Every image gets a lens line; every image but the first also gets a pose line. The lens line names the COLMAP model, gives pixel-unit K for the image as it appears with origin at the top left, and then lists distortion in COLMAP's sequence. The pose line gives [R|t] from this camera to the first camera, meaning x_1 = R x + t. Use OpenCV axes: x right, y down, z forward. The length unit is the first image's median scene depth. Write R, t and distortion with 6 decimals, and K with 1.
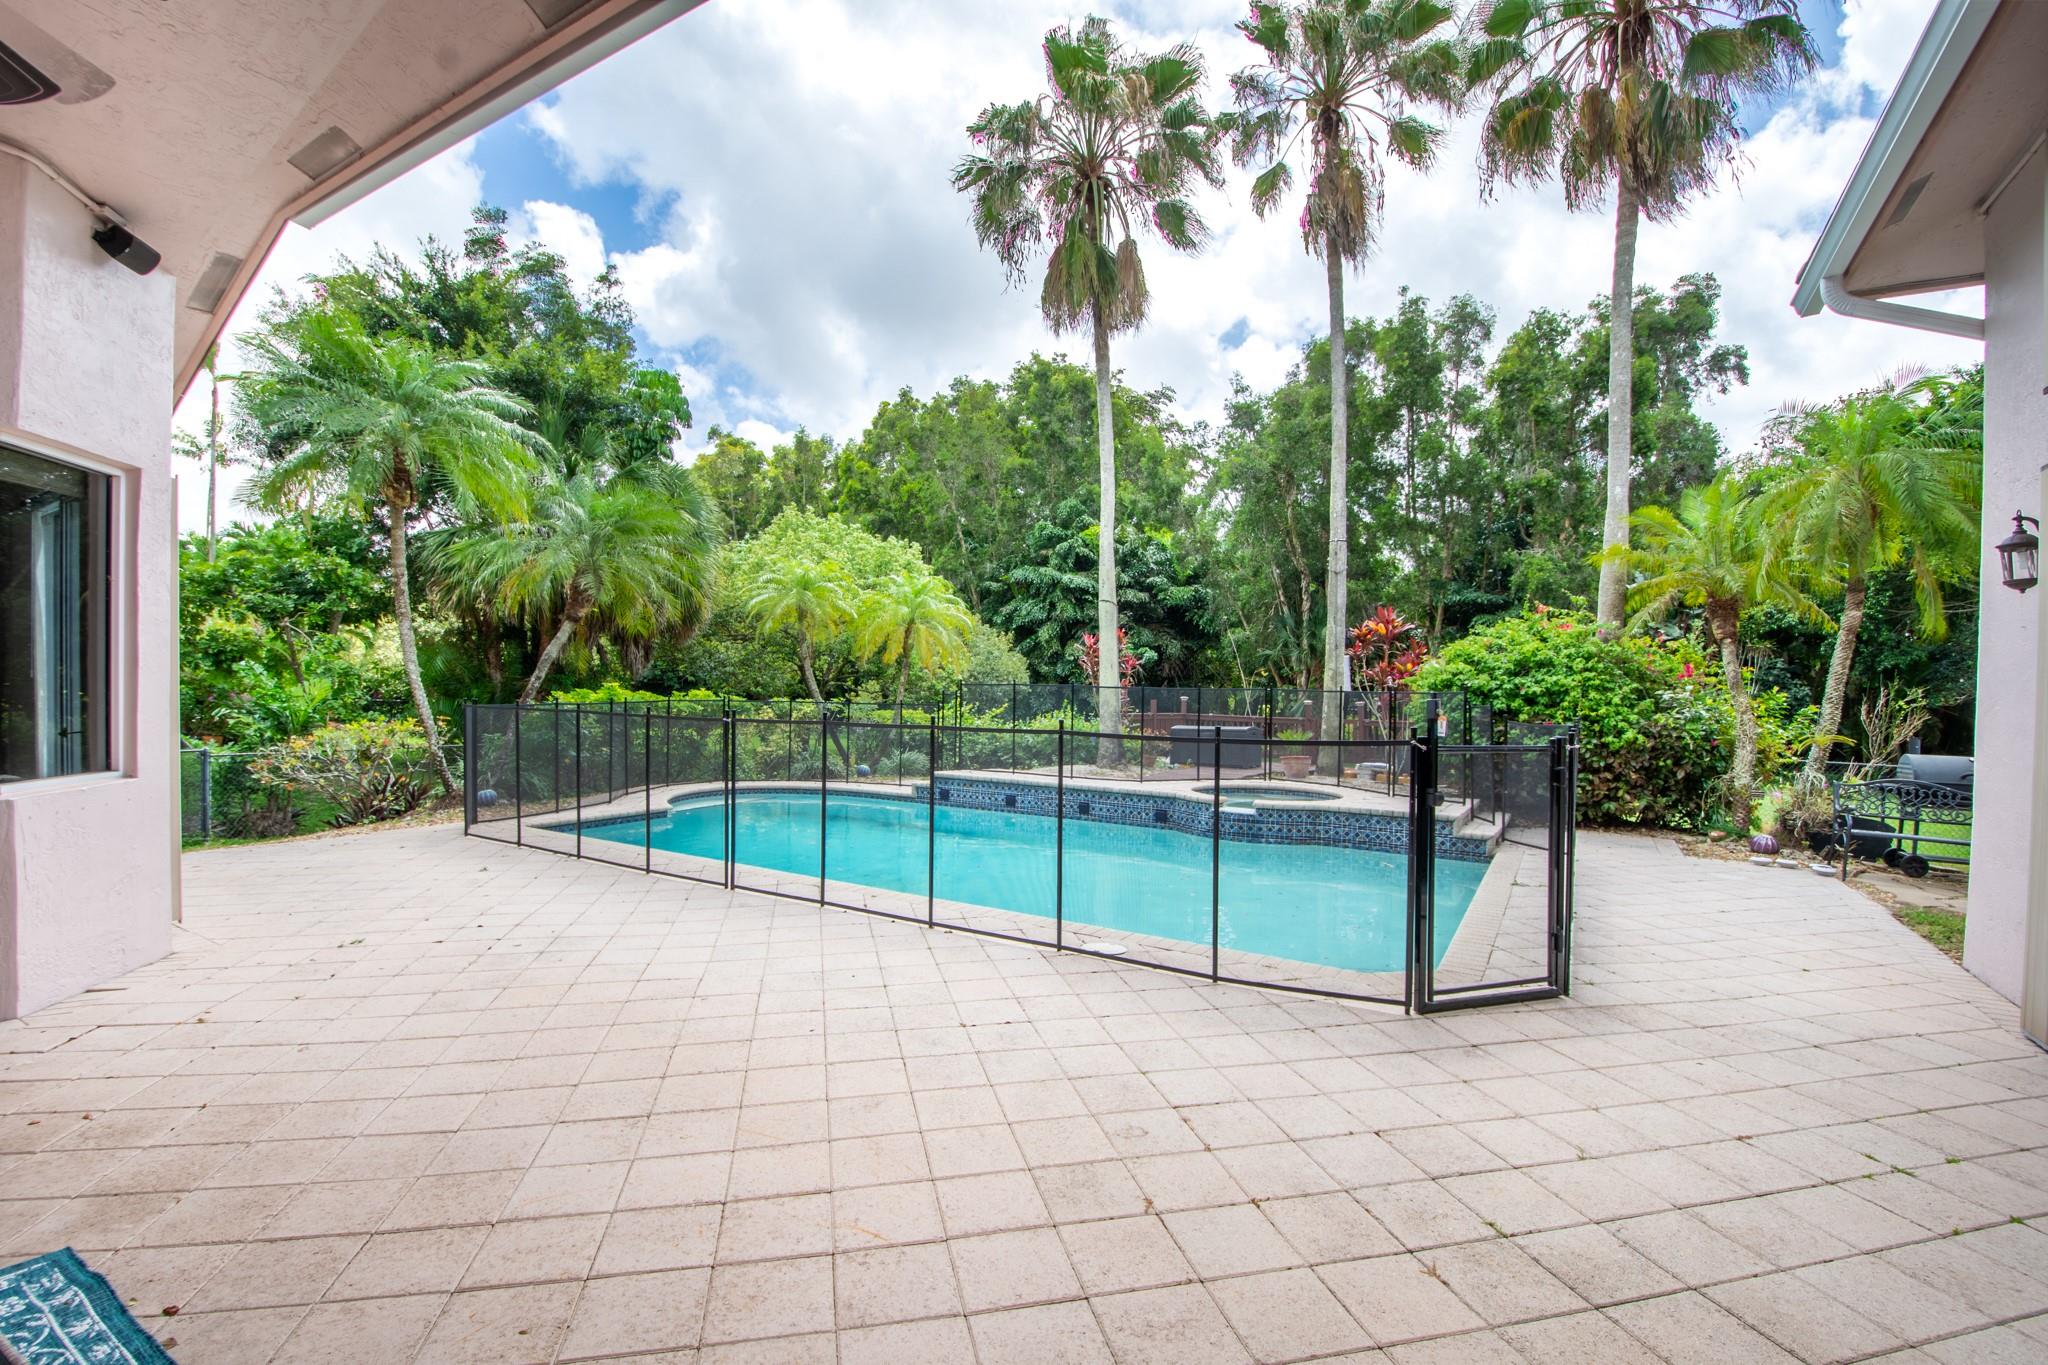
lens RADIAL K [[919.8, 0, 1026.4], [0, 919.8, 709.1], [0, 0, 1]] dist [0.001389, -0.019829]
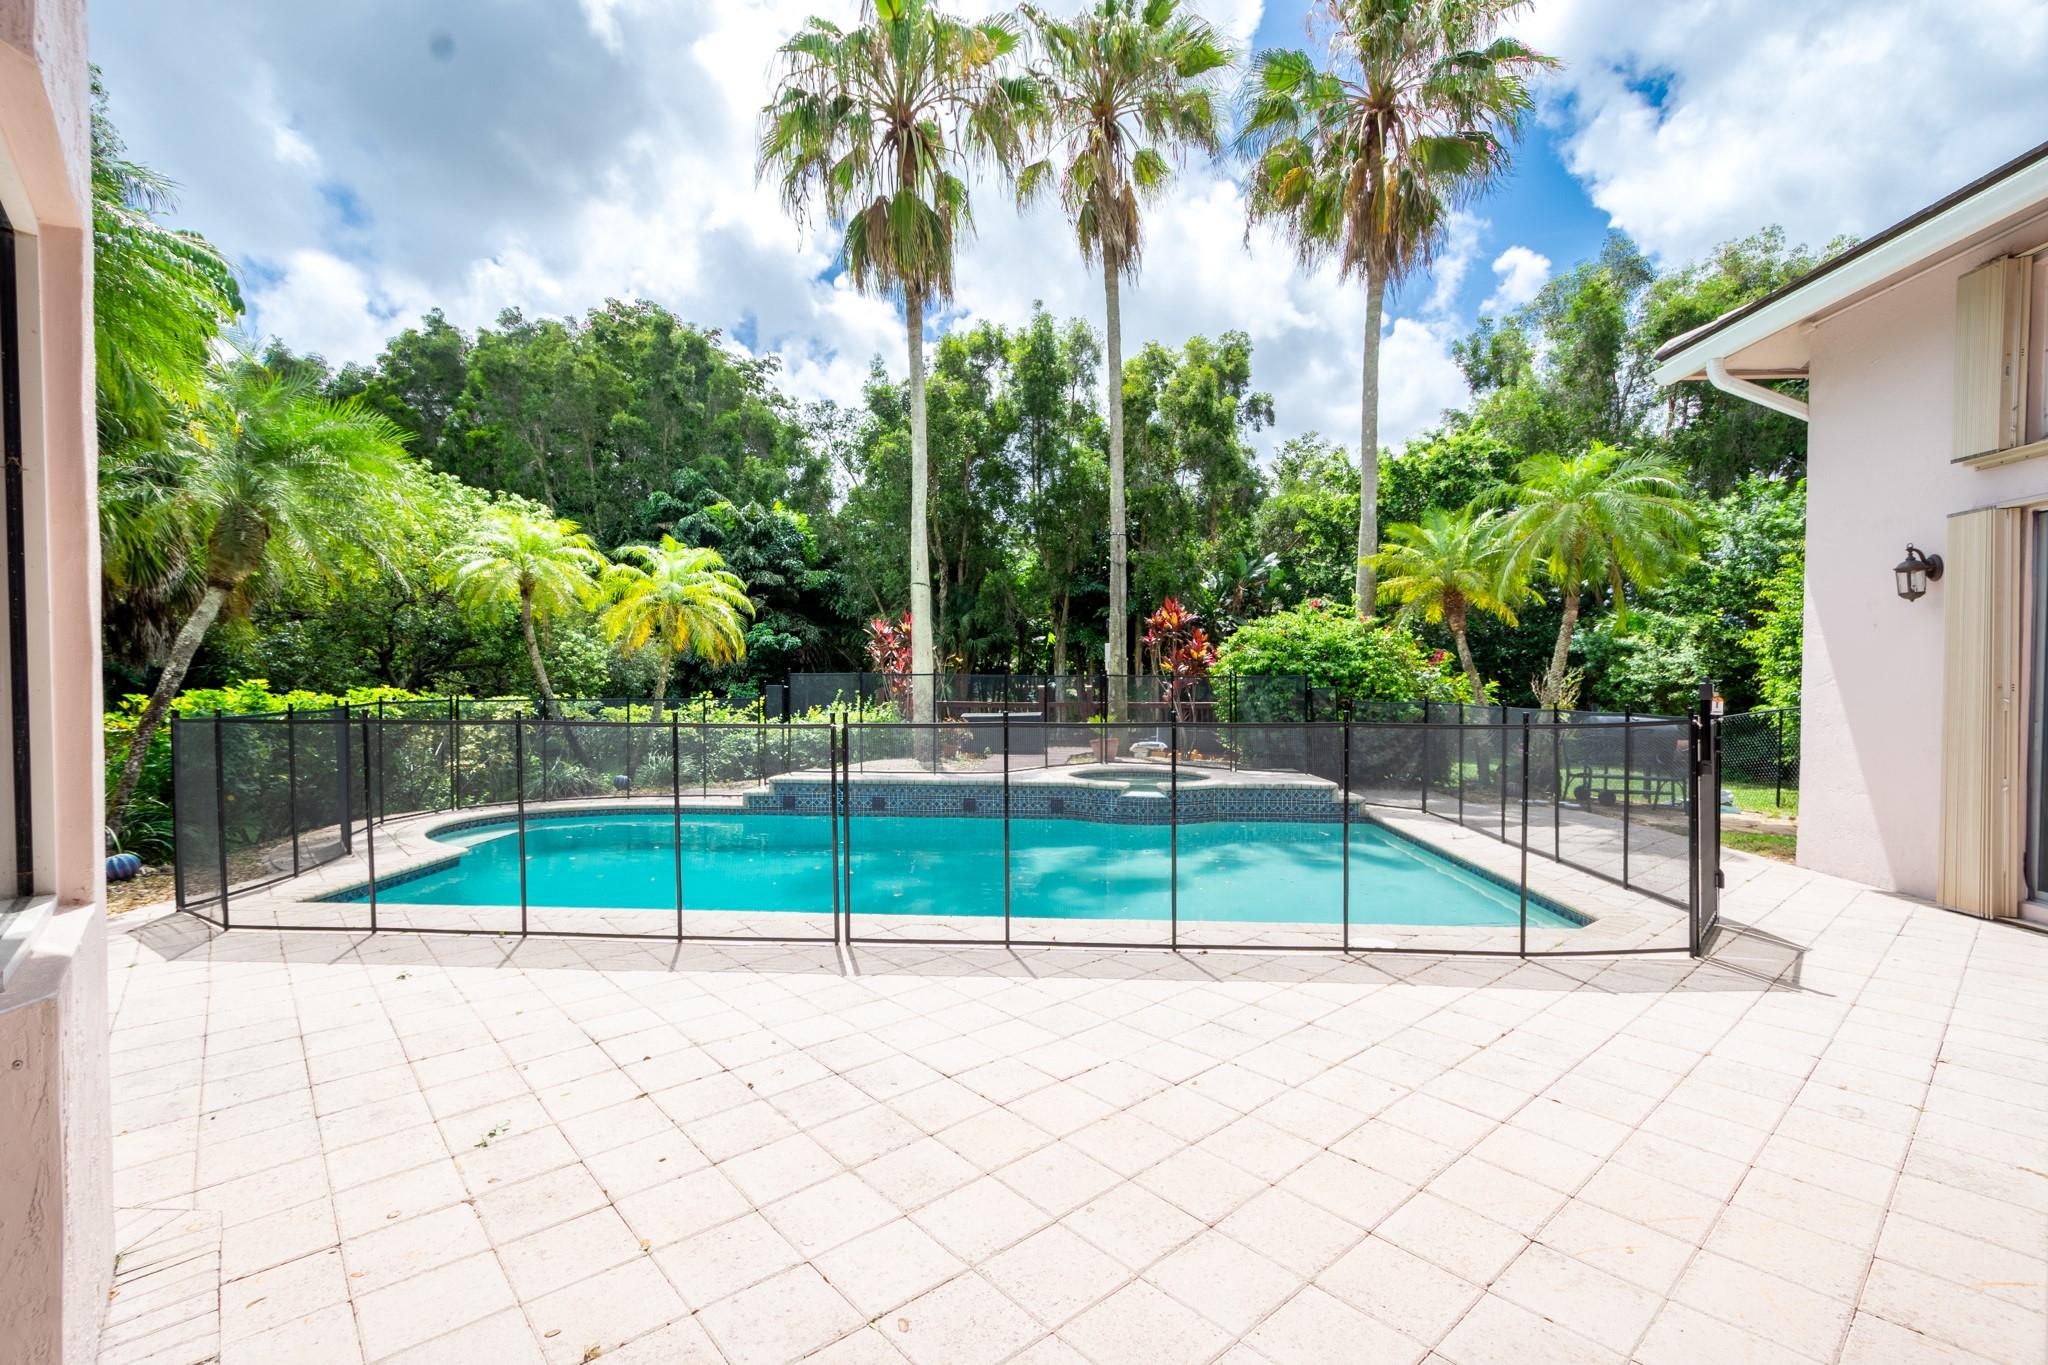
lens RADIAL K [[915.2, 0, 1025.9], [0, 915.2, 698.5], [0, 0, 1]] dist [0.001238, 0.000088]
pose [[0.880251, -0.025352, 0.473830, -0.124389], [0.023331, 0.999676, 0.010144, -0.003417], [-0.473934, 0.002125, 0.880558, 0.056745]]
